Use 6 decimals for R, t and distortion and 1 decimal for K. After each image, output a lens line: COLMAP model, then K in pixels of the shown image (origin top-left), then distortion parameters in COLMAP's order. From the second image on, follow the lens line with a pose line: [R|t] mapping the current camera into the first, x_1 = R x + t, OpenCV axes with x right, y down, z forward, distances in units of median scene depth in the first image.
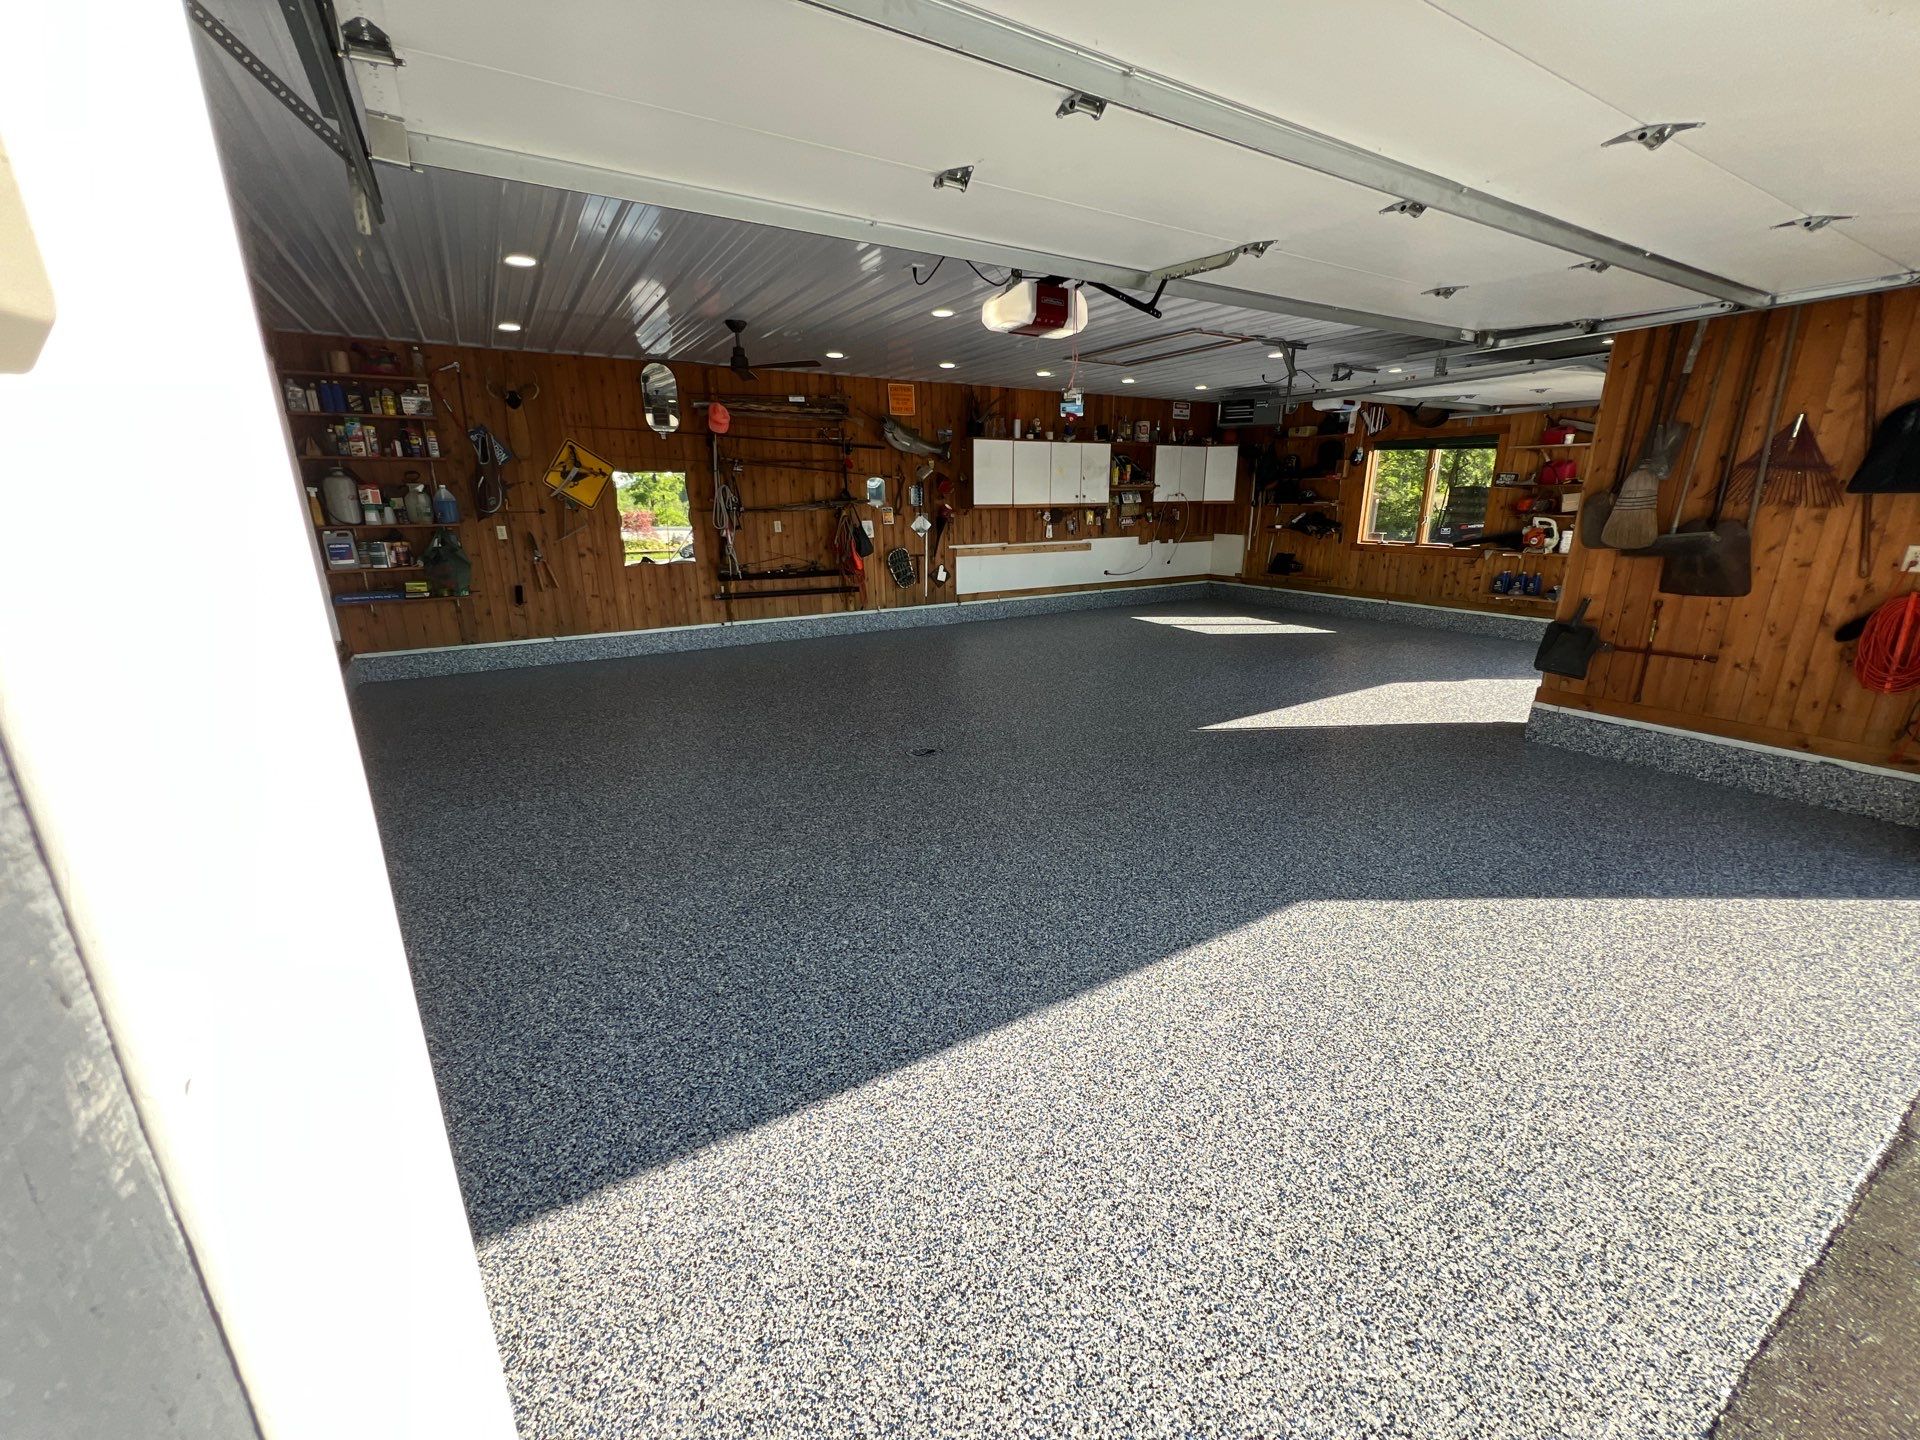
lens RADIAL K [[778.0, 0, 954.4], [0, 778.0, 716.1], [0, 0, 1]] dist [-0.006894, 0.000268]
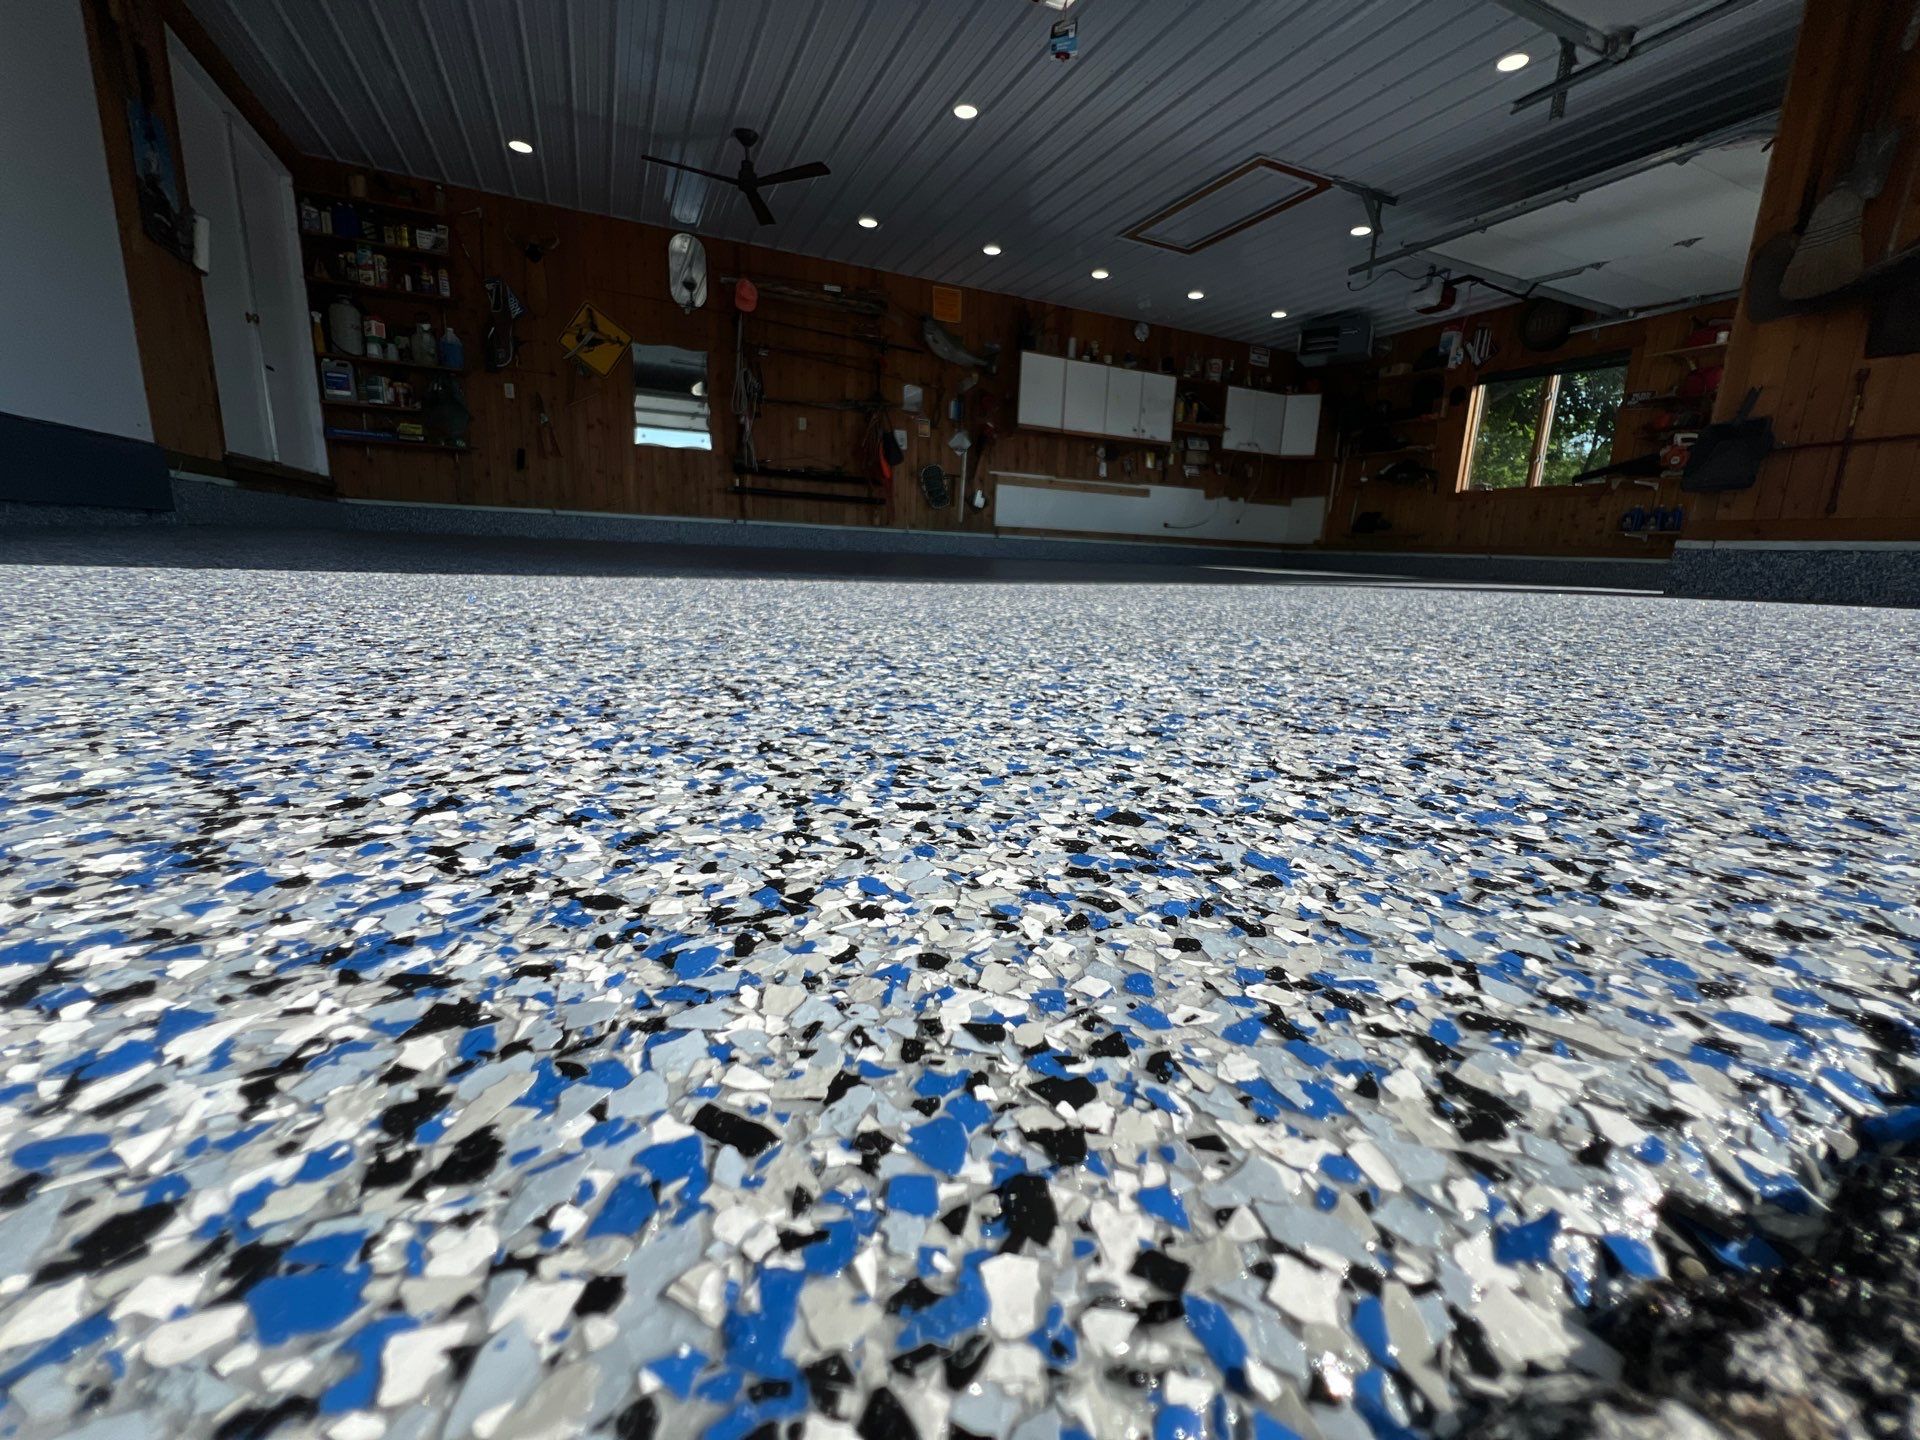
lens RADIAL K [[778.0, 0, 957.8], [0, 778.0, 722.1], [0, 0, 1]] dist [-0.006894, 0.000268]
pose [[0.992233, 0.072121, -0.101357, 0.080780], [-0.079529, 0.994297, -0.071056, 0.168404], [0.095654, 0.078565, 0.992309, 0.115153]]
